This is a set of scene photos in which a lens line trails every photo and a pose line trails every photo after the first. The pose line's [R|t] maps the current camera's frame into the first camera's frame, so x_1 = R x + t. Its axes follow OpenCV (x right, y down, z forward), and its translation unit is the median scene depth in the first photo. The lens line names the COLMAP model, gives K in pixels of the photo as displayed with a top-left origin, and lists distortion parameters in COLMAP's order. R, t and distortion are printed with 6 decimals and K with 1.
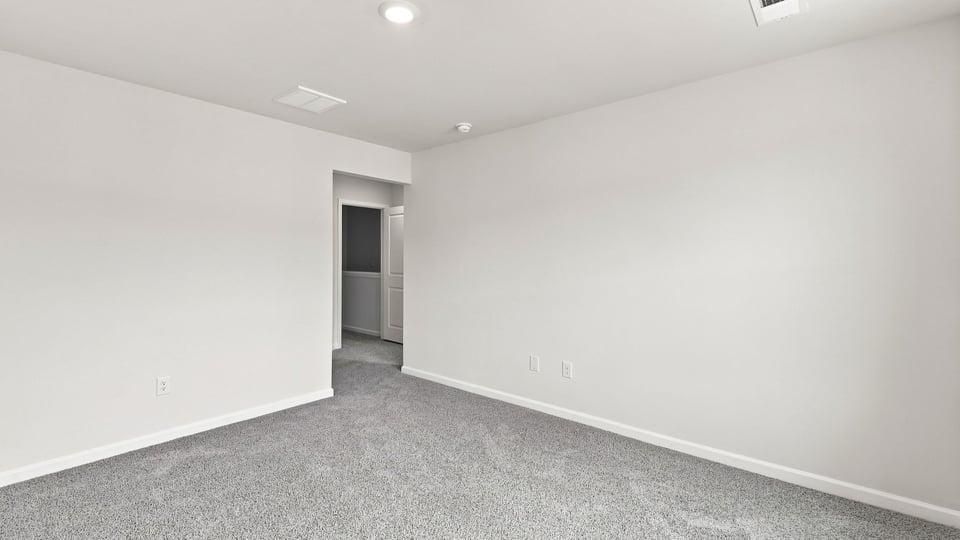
lens RADIAL K [[416.0, 0, 471.7], [0, 416.0, 261.9], [0, 0, 1]] dist [0.000571, -0.000135]
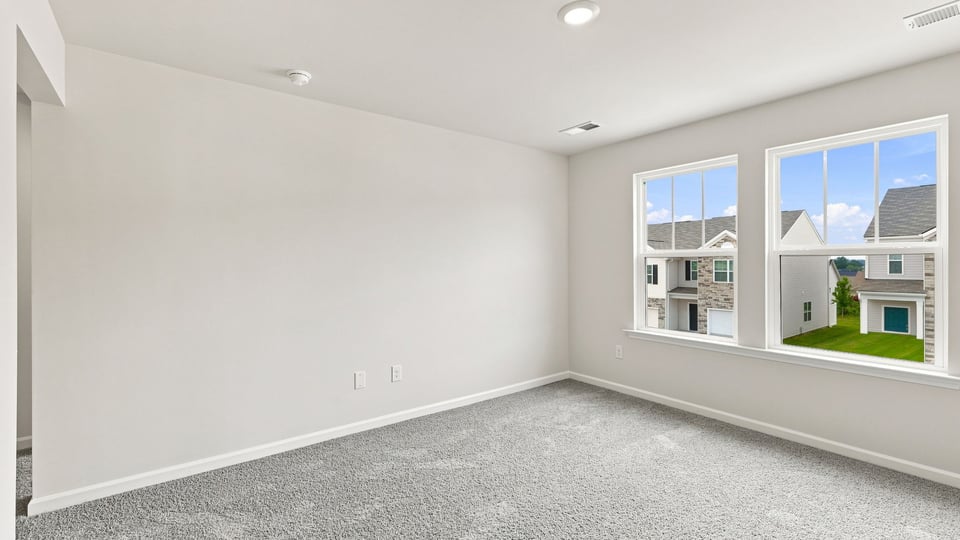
lens RADIAL K [[416.0, 0, 471.7], [0, 416.0, 261.9], [0, 0, 1]] dist [0.000571, -0.000135]
pose [[0.211921, -0.003080, 0.977282, -0.667097], [0.011911, 0.999929, 0.000568, -0.004694], [-0.977214, 0.011520, 0.211943, 0.575927]]
